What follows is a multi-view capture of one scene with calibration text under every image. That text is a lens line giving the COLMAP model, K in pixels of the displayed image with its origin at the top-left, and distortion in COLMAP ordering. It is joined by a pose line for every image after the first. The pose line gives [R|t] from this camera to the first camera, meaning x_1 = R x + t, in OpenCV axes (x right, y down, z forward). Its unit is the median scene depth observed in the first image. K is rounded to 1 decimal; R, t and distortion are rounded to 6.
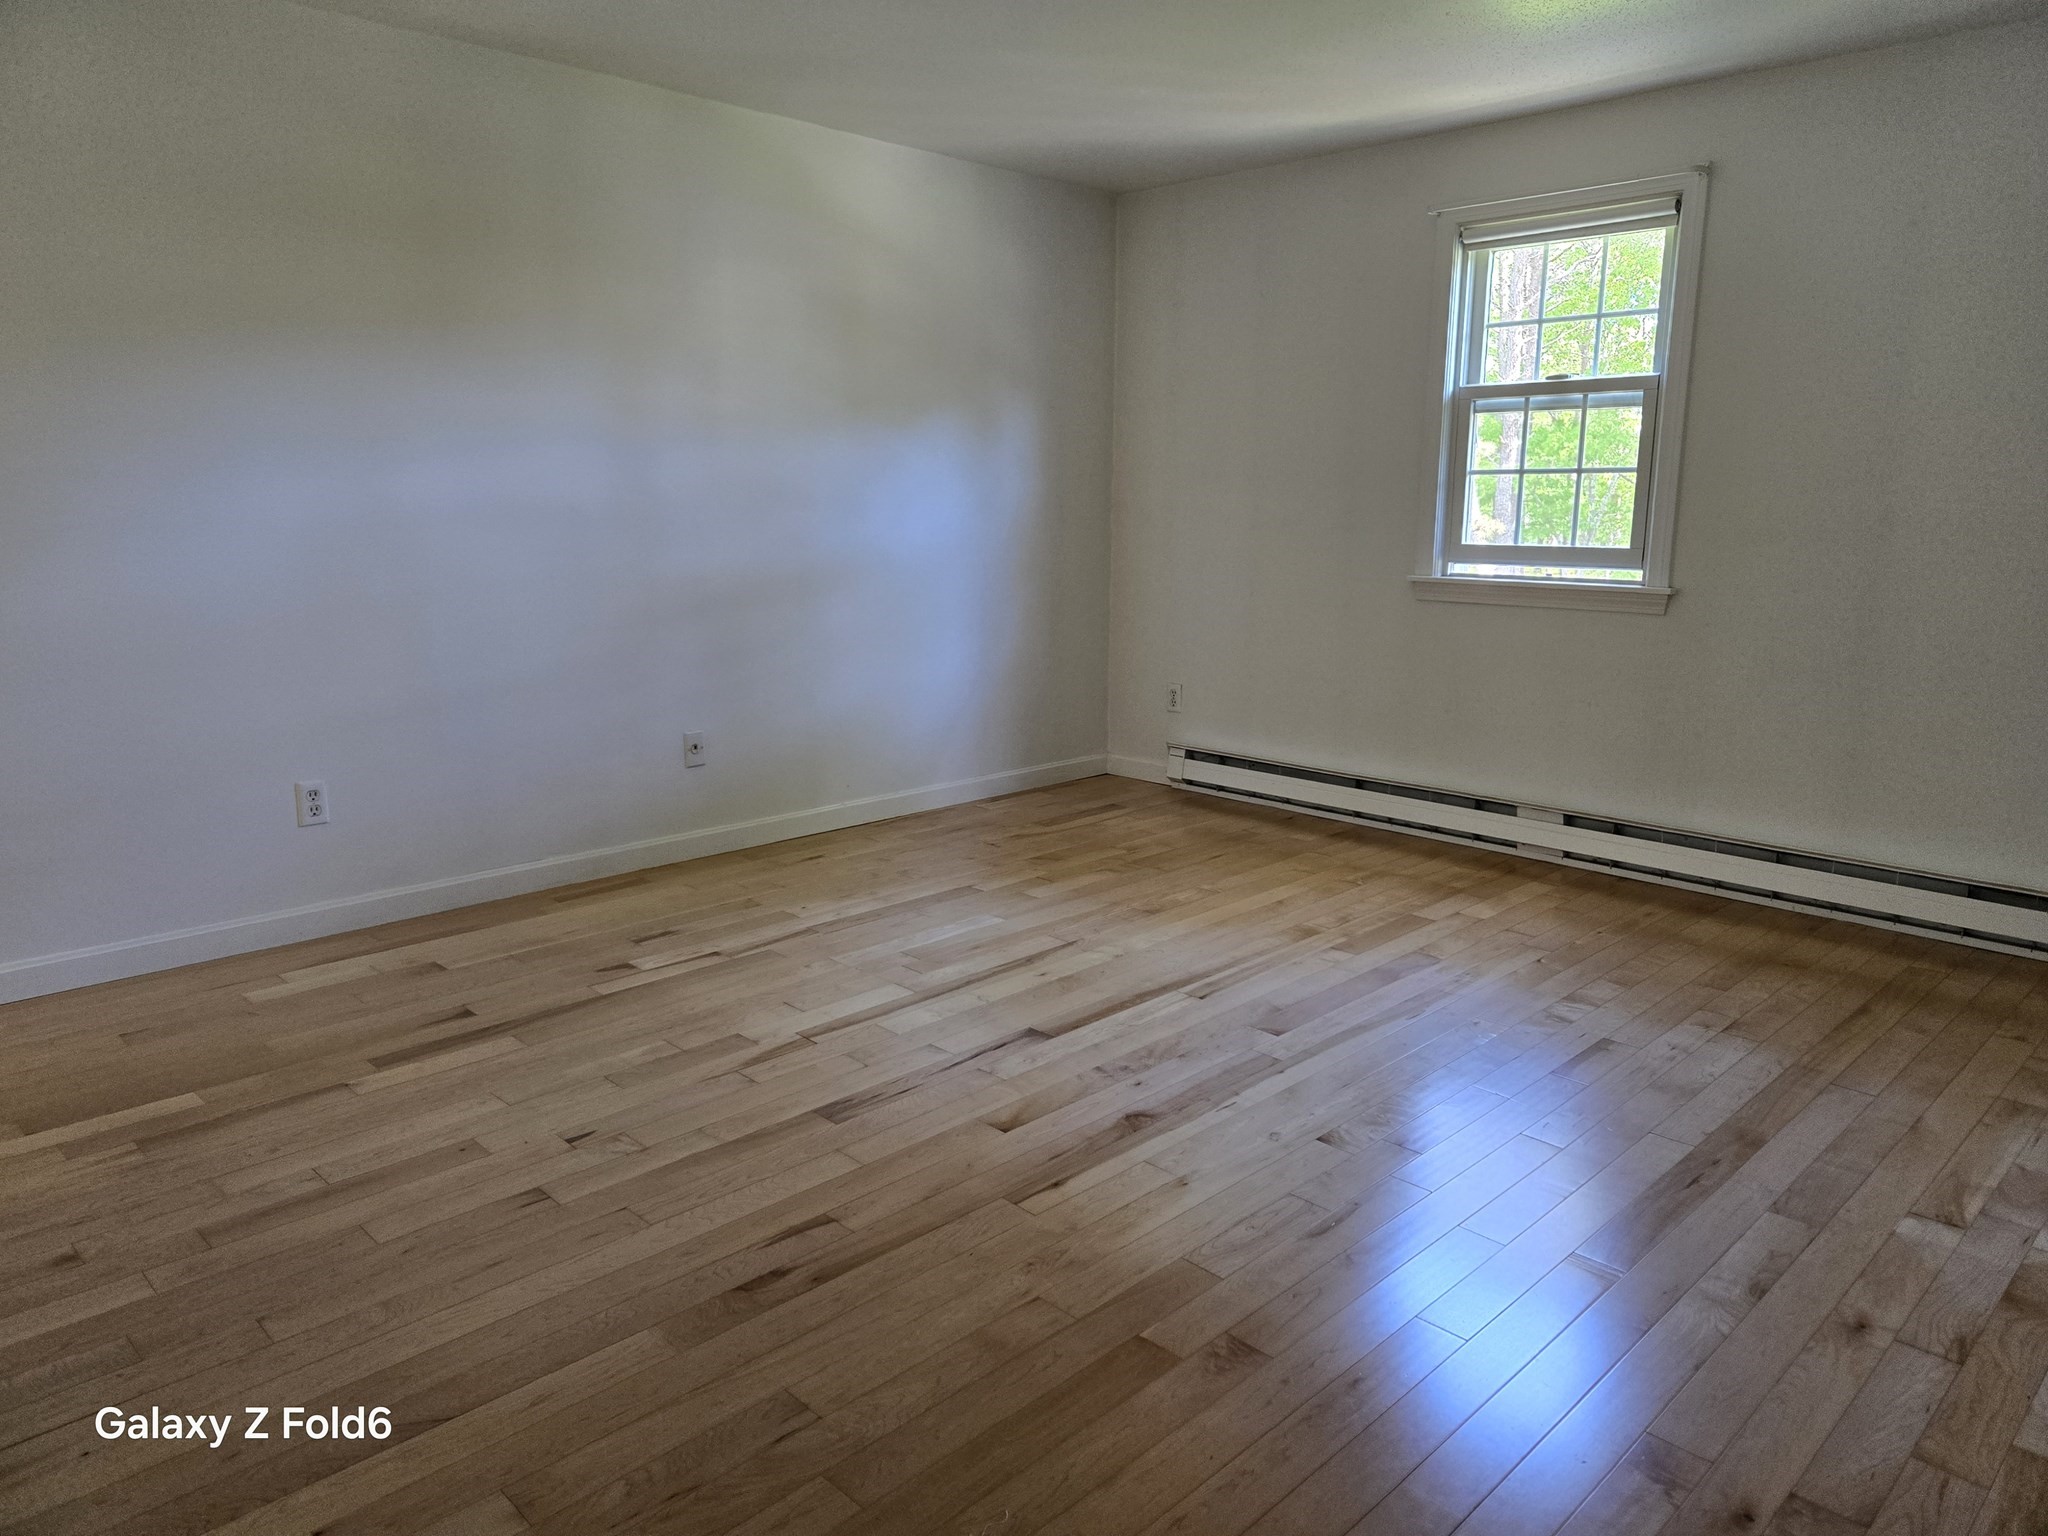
lens RADIAL K [[1372.5, 0, 1022.7], [0, 1372.5, 775.0], [0, 0, 1]] dist [0.076466, -0.050964]
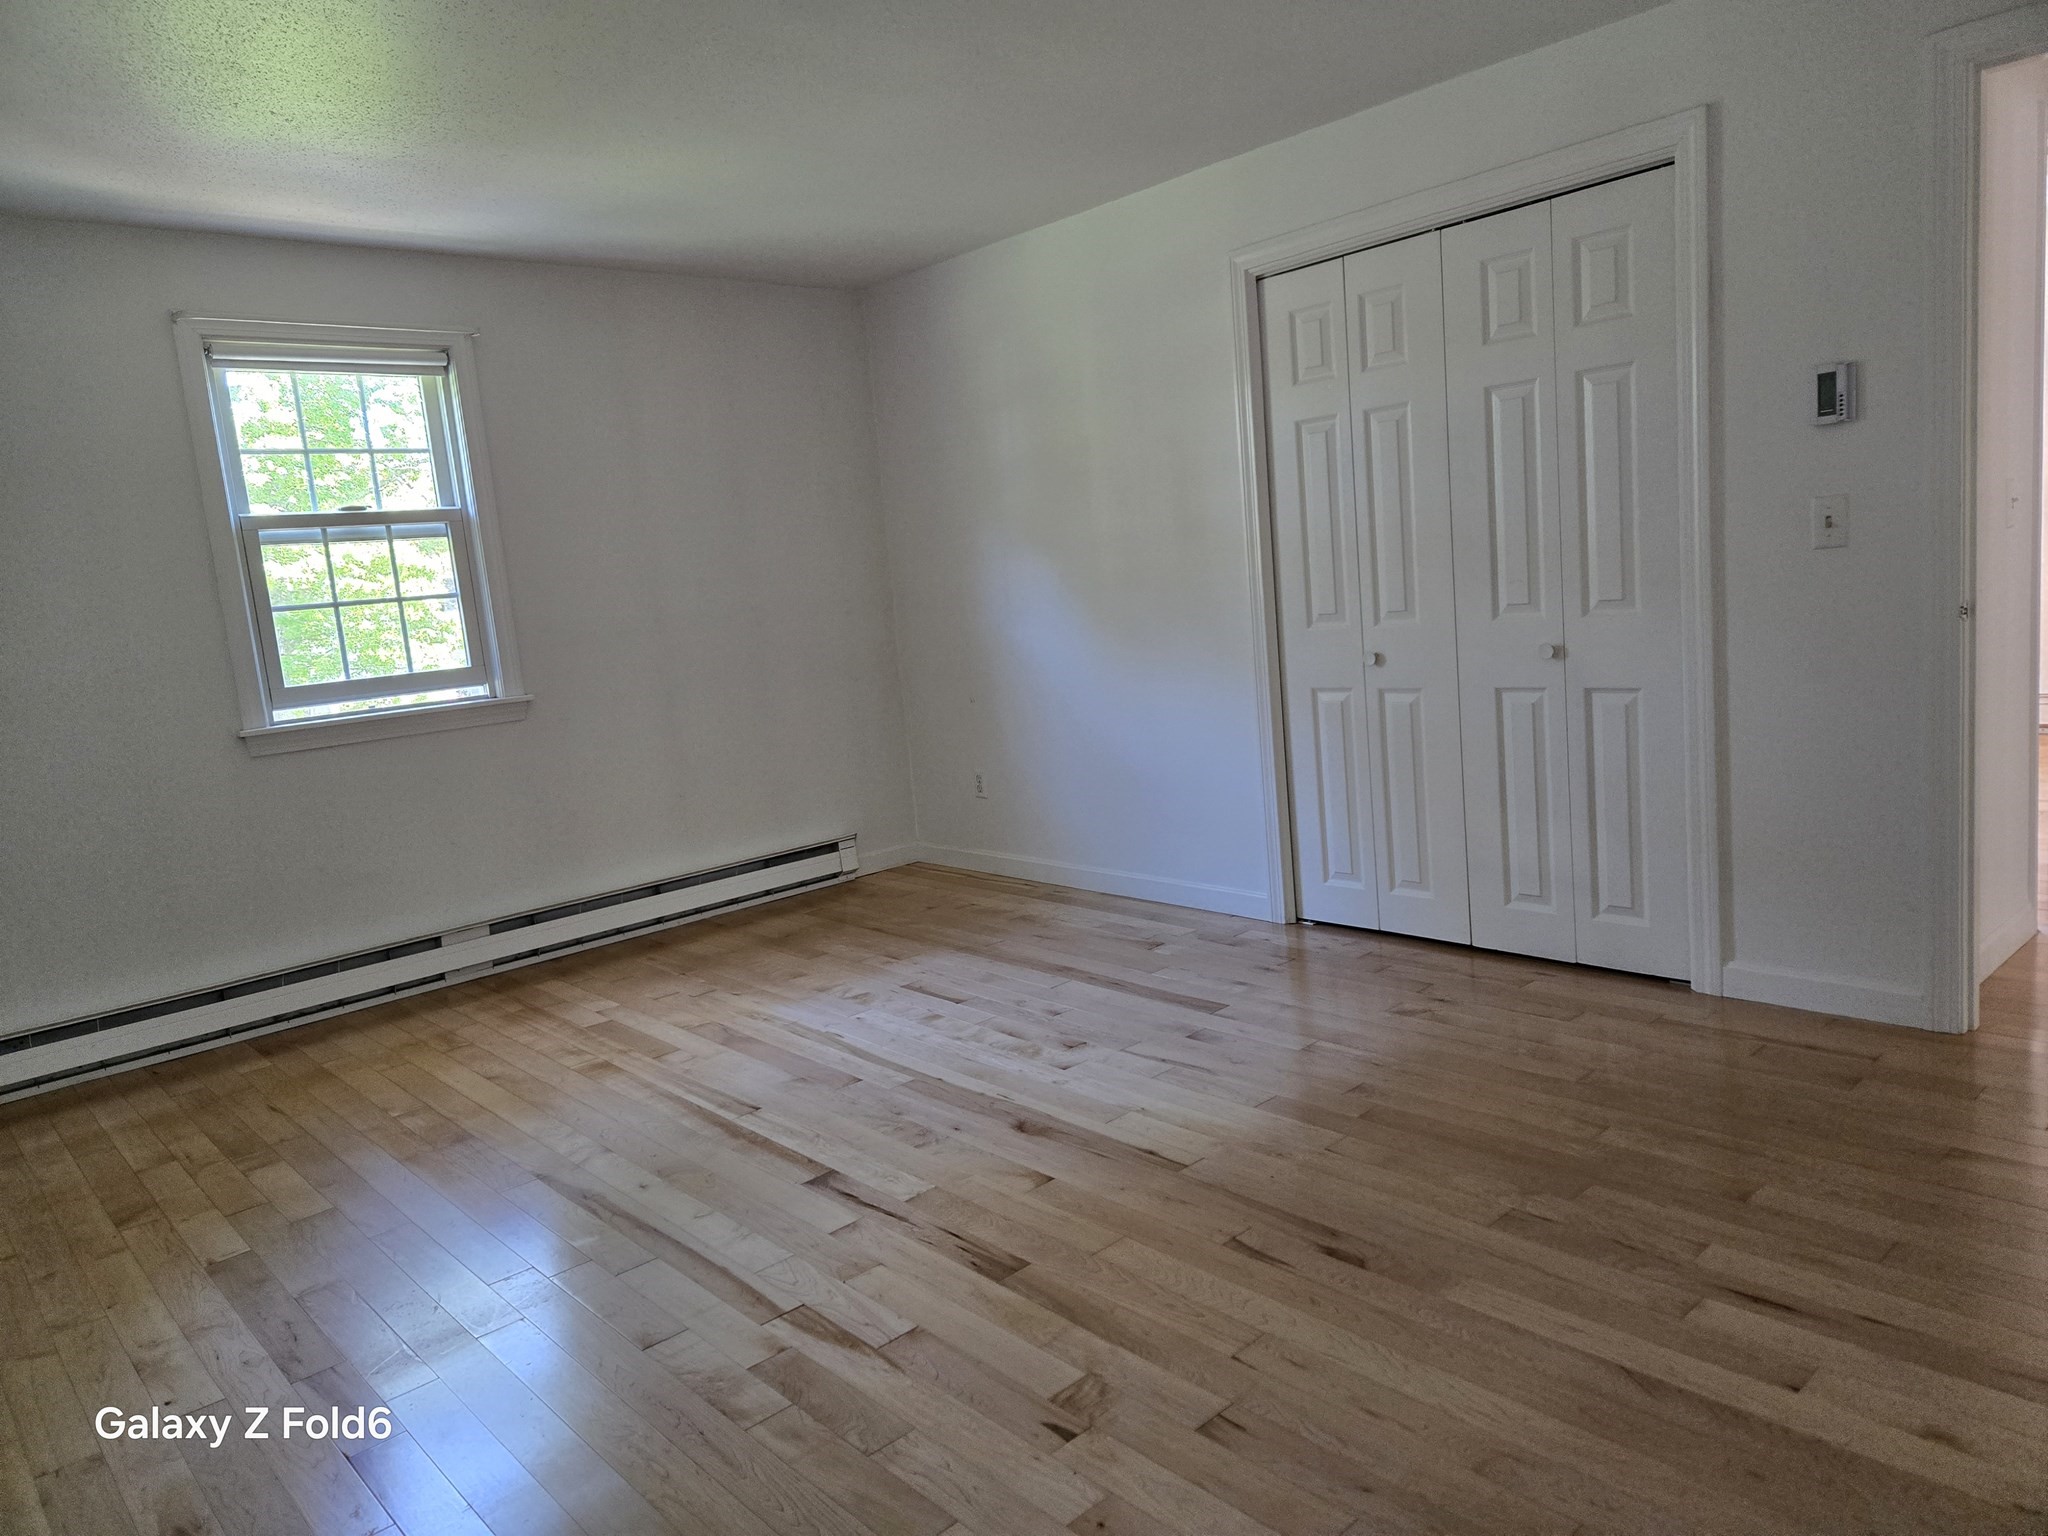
lens RADIAL K [[1372.5, 0, 1022.7], [0, 1372.5, 775.0], [0, 0, 1]] dist [0.076466, -0.050964]
pose [[0.048026, -0.162305, 0.985571, -0.653377], [0.289996, 0.946474, 0.141735, -0.120328], [-0.955822, 0.279004, 0.092523, 0.556962]]
